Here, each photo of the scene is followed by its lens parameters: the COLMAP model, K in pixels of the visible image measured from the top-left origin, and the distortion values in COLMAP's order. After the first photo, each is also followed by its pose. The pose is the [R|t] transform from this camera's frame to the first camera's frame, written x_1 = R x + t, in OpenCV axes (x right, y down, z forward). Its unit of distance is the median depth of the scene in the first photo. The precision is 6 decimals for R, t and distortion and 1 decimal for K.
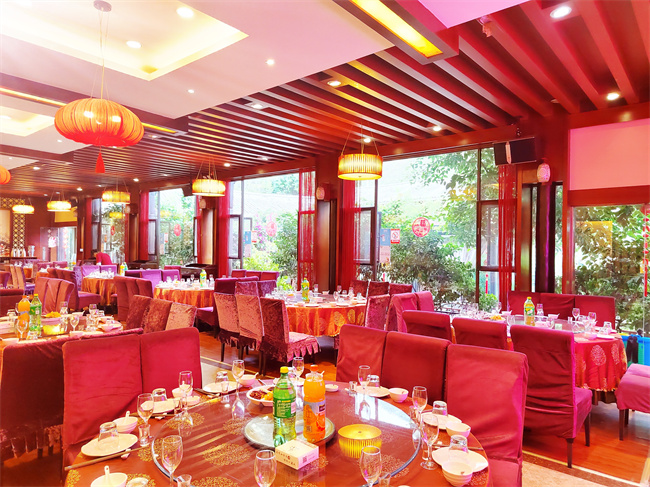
lens RADIAL K [[437.3, 0, 329.9], [0, 437.3, 244.8], [0, 0, 1]] dist [0.033932, -0.002422]
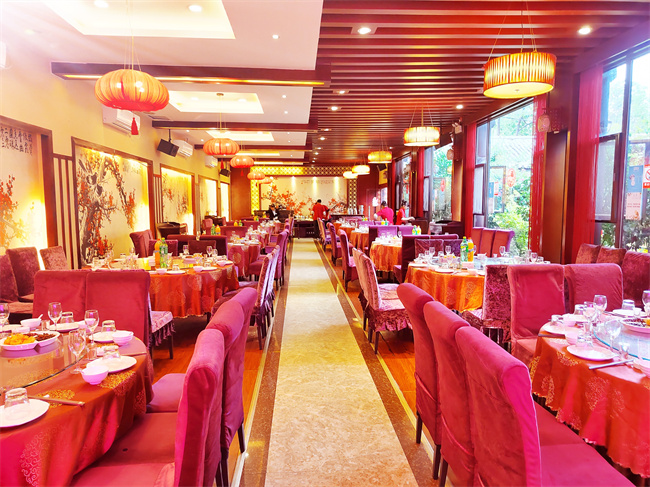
lens RADIAL K [[437.3, 0, 326.8], [0, 437.3, 239.3], [0, 0, 1]] dist [0.033932, -0.002422]
pose [[0.679139, 0.047154, -0.732494, 0.285878], [0.005682, 0.997567, 0.069485, 0.021610], [0.733988, -0.051352, 0.677218, 0.220478]]
